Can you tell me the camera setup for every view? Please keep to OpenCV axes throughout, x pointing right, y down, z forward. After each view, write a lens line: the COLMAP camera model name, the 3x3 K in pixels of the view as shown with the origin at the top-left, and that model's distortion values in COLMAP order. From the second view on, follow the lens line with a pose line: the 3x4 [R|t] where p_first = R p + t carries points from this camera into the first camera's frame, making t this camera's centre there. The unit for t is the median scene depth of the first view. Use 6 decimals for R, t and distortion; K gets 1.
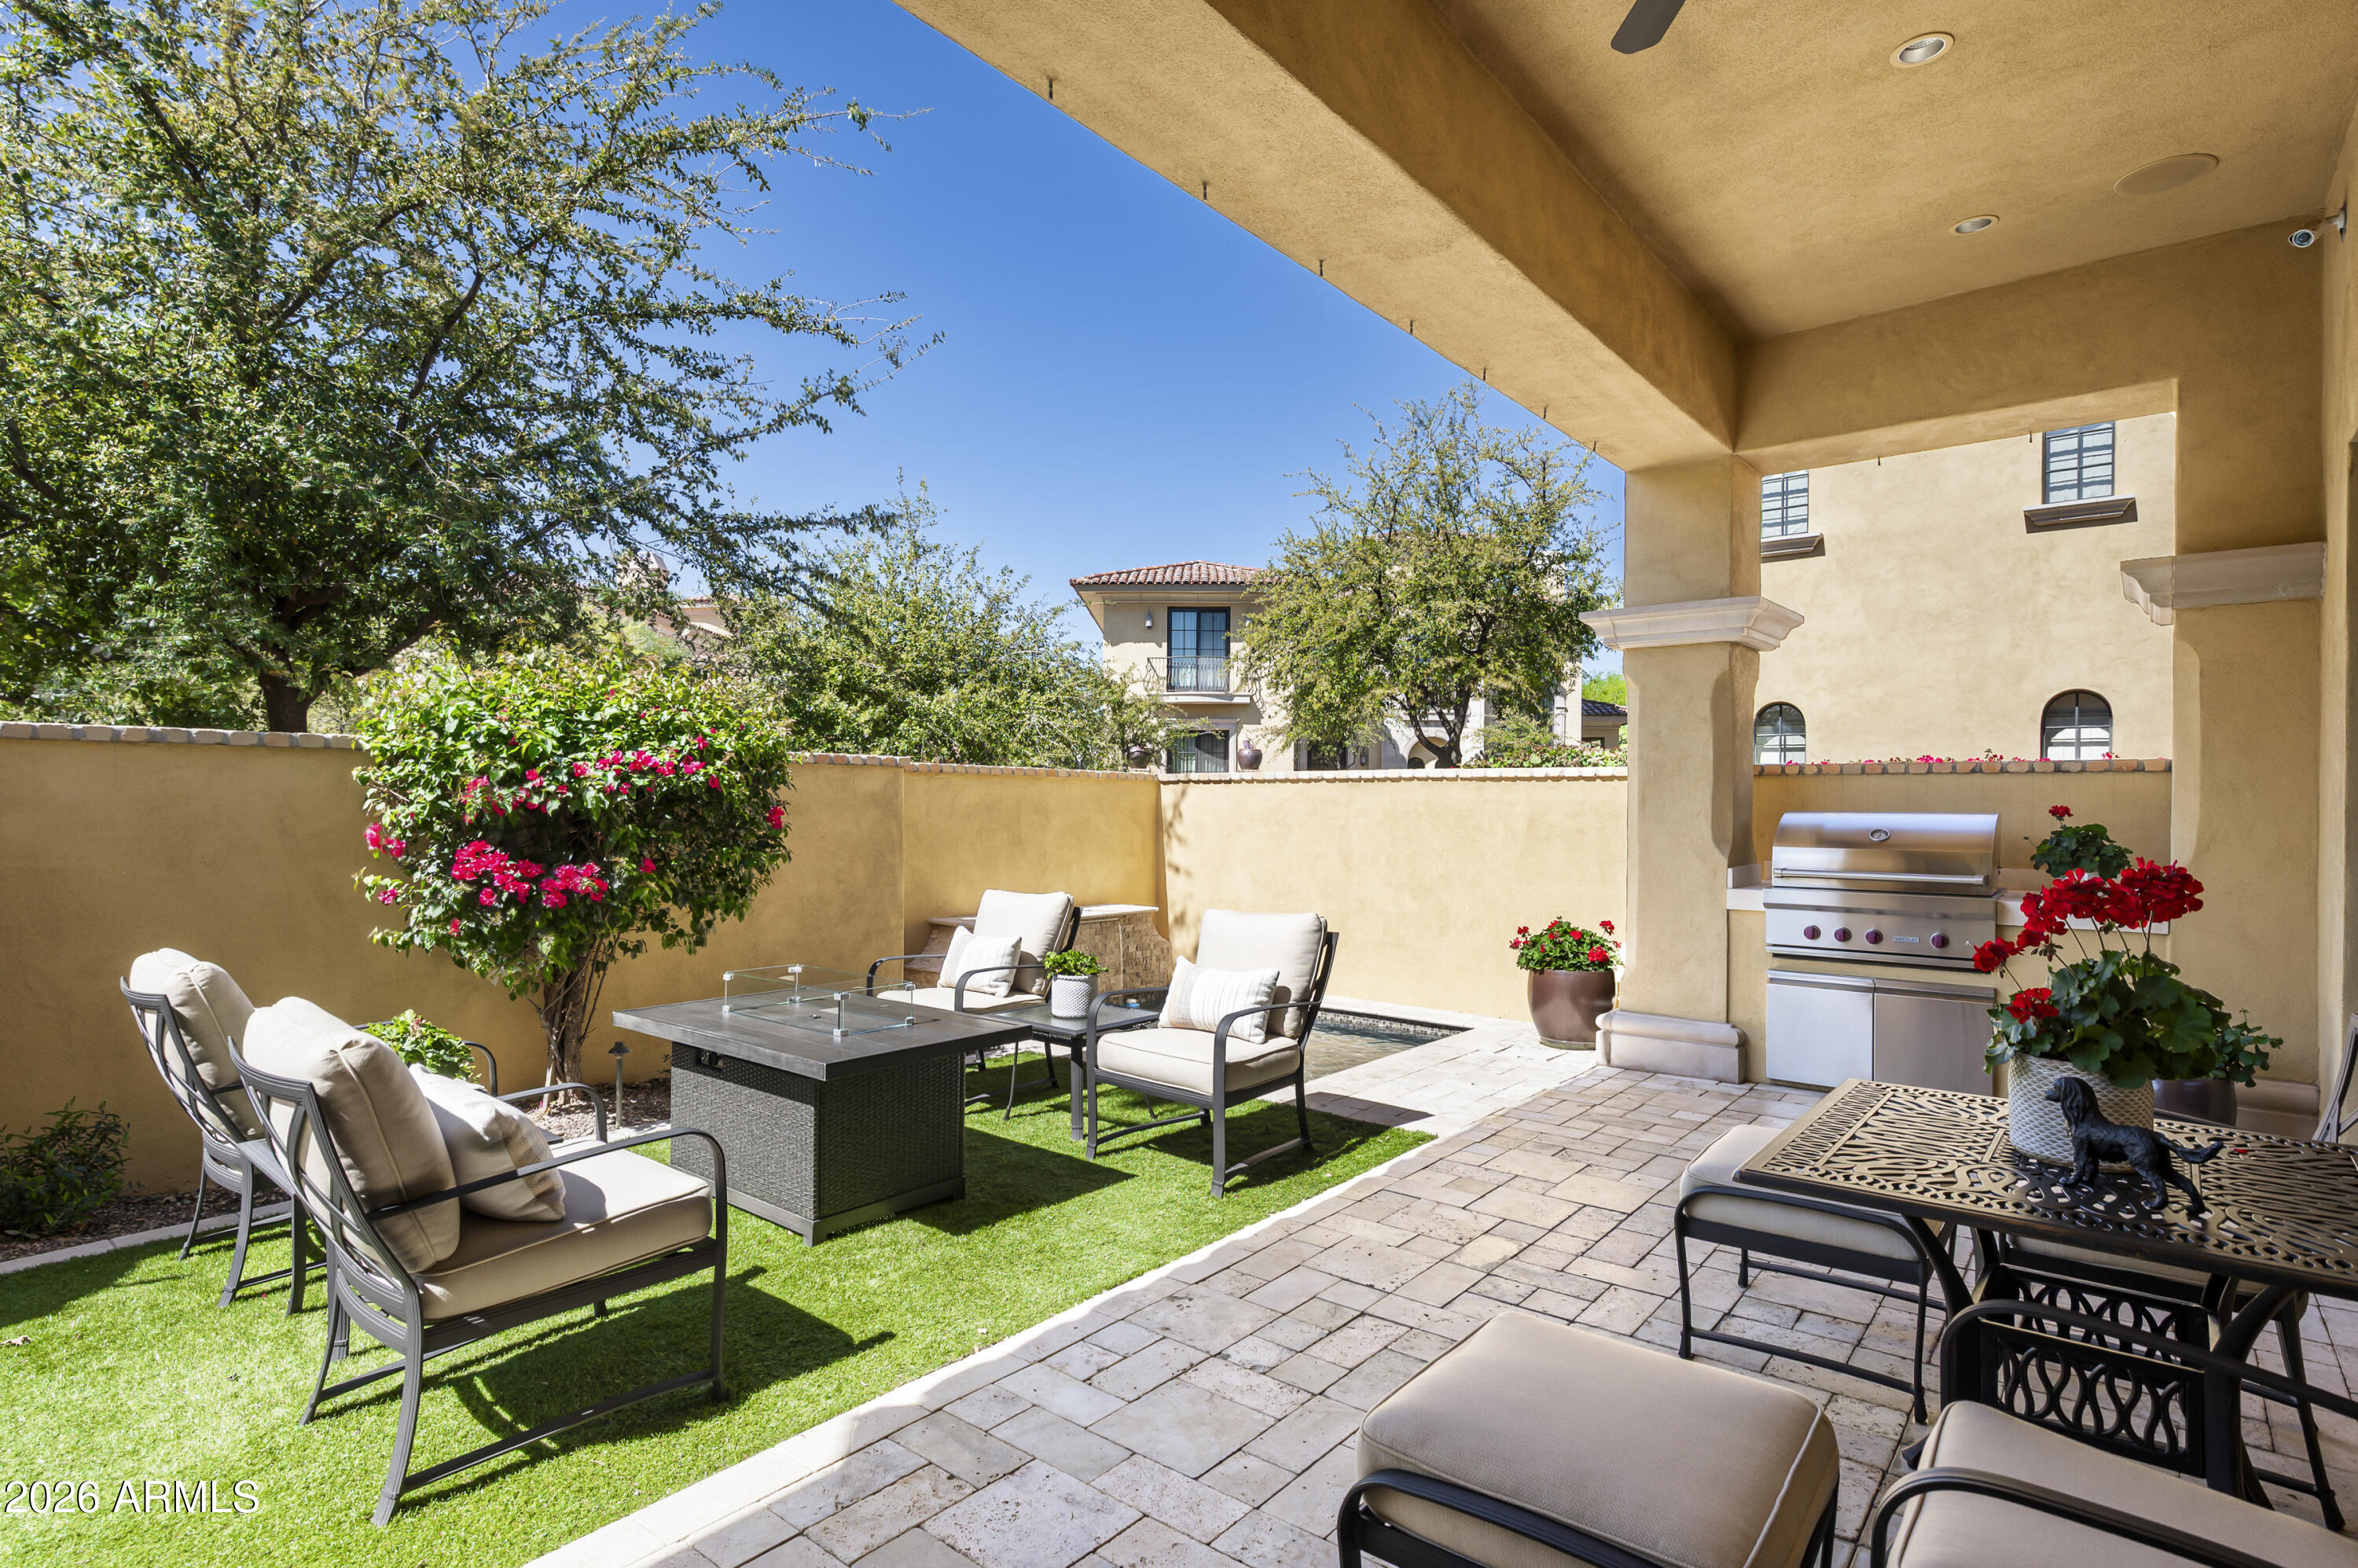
lens RADIAL K [[1214.5, 0, 1179.0], [0, 1214.5, 784.0], [0, 0, 1]] dist [0.001006, 0.000045]
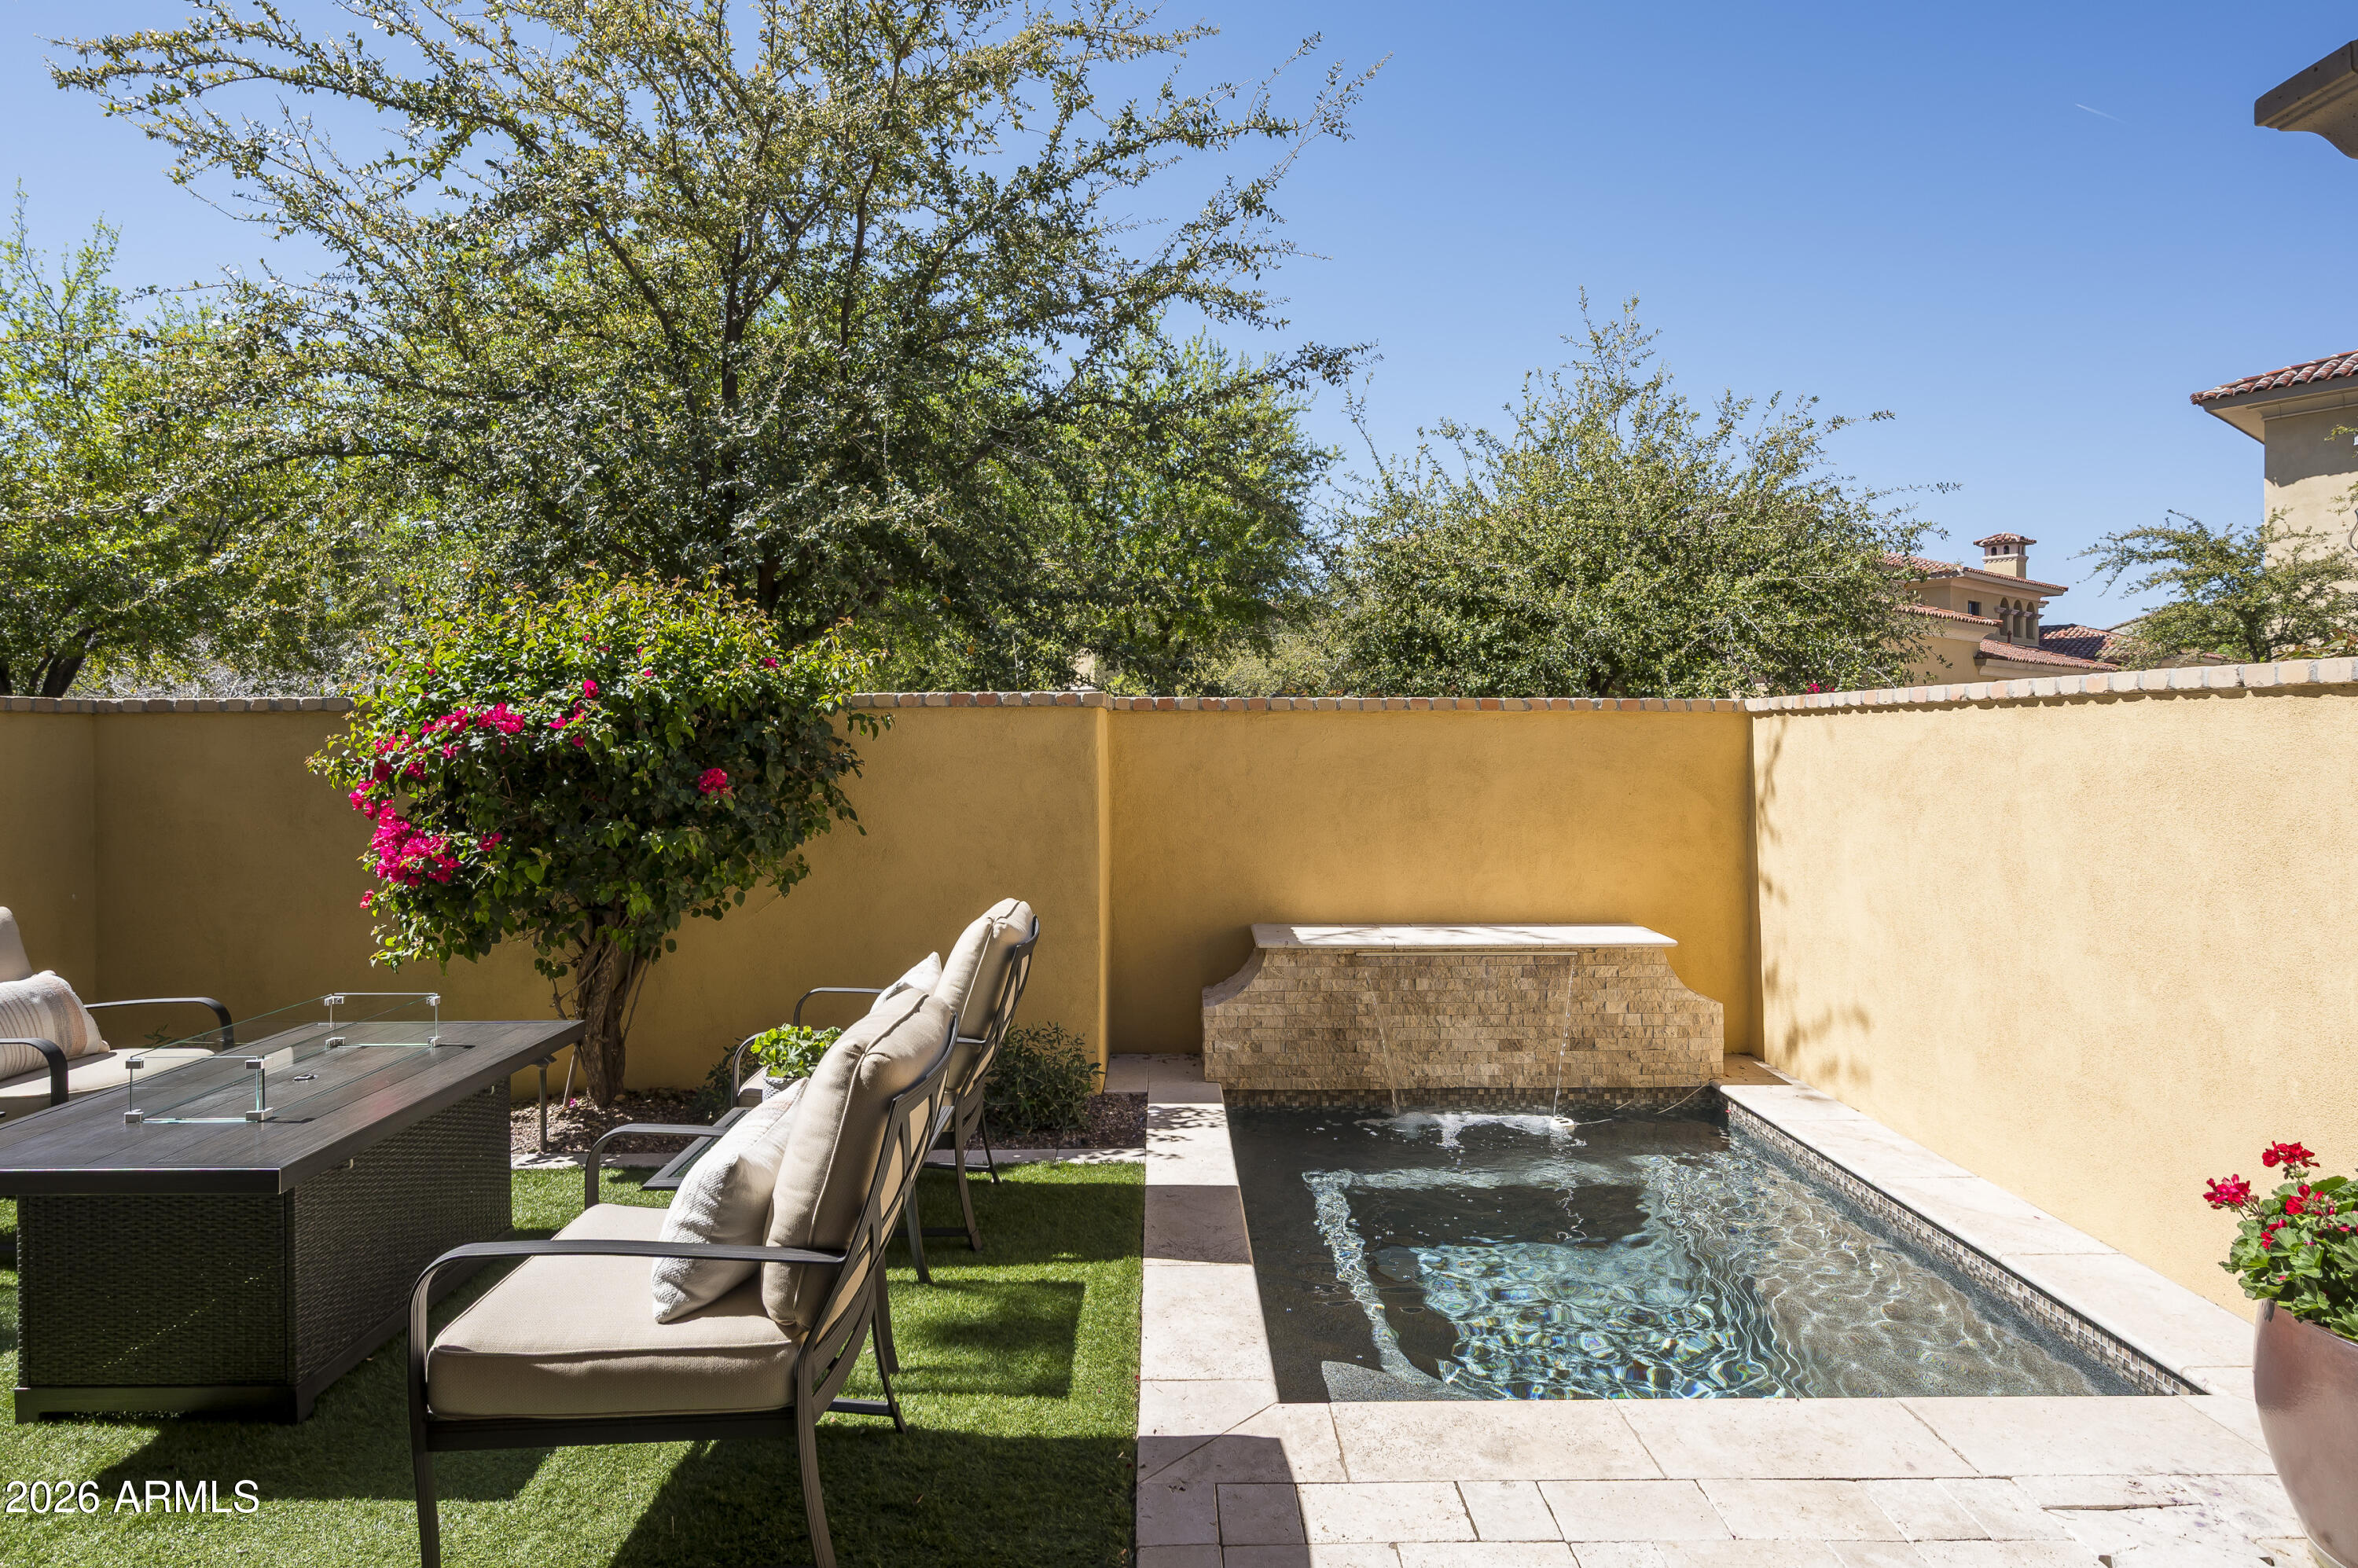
lens RADIAL K [[1214.5, 0, 1179.0], [0, 1214.5, 784.0], [0, 0, 1]] dist [0.001006, 0.000045]
pose [[0.619765, 0.022159, -0.784474, 0.299111], [0.021481, 0.998748, 0.045183, 0.001049], [0.784493, -0.044854, 0.618513, 0.502833]]
